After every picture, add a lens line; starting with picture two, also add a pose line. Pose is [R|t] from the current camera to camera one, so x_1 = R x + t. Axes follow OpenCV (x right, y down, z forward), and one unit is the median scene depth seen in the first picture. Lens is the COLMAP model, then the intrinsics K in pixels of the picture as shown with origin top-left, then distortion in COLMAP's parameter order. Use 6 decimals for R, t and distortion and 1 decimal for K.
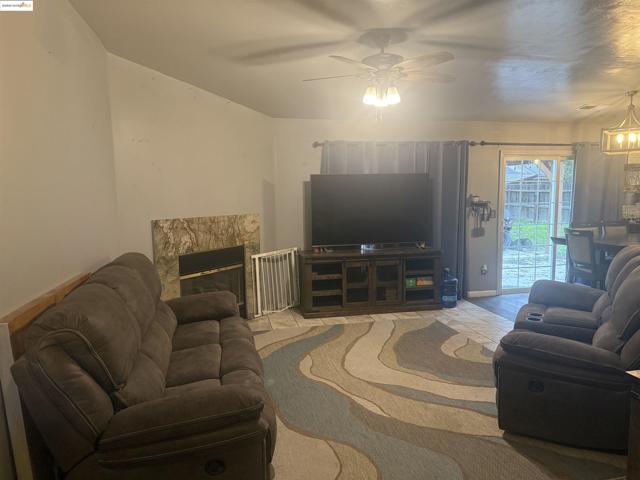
lens RADIAL K [[445.0, 0, 318.7], [0, 445.0, 235.0], [0, 0, 1]] dist [0.115892, 0.007933]
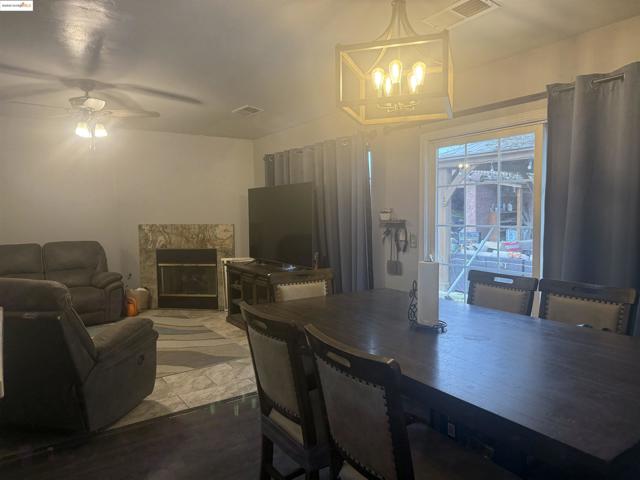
lens RADIAL K [[445.0, 0, 320.2], [0, 445.0, 236.7], [0, 0, 1]] dist [0.115892, 0.007933]
pose [[0.364319, 0.061735, -0.929226, 1.183686], [-0.078921, 0.996258, 0.035246, -0.084309], [0.927924, 0.060494, 0.367828, 0.881312]]
